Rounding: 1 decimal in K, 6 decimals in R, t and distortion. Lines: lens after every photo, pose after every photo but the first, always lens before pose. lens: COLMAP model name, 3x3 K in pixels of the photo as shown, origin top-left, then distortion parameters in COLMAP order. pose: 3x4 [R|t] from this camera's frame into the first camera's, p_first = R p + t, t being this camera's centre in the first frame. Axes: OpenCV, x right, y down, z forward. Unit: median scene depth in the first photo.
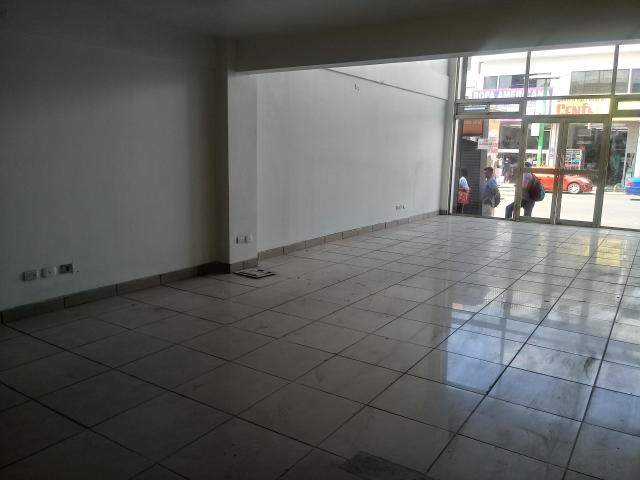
lens RADIAL K [[519.7, 0, 322.6], [0, 519.7, 238.3], [0, 0, 1]] dist [0.030297, -0.070486]
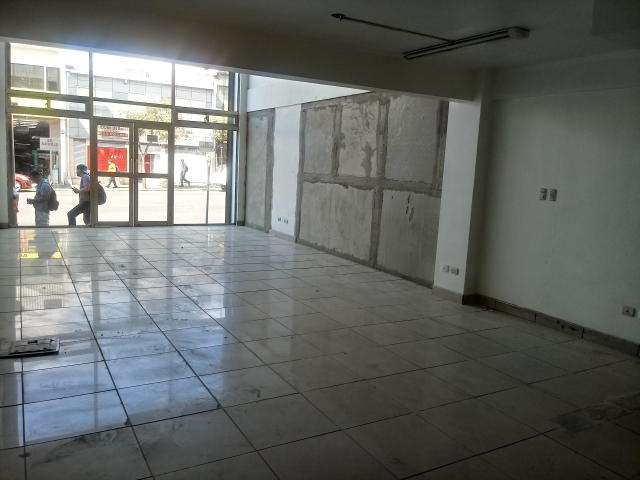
lens RADIAL K [[519.7, 0, 322.6], [0, 519.7, 238.3], [0, 0, 1]] dist [0.030297, -0.070486]
pose [[0.452999, -0.121192, 0.883235, -0.289820], [0.109089, 0.990807, 0.080002, -0.045109], [-0.884812, 0.060110, 0.462056, 0.201414]]
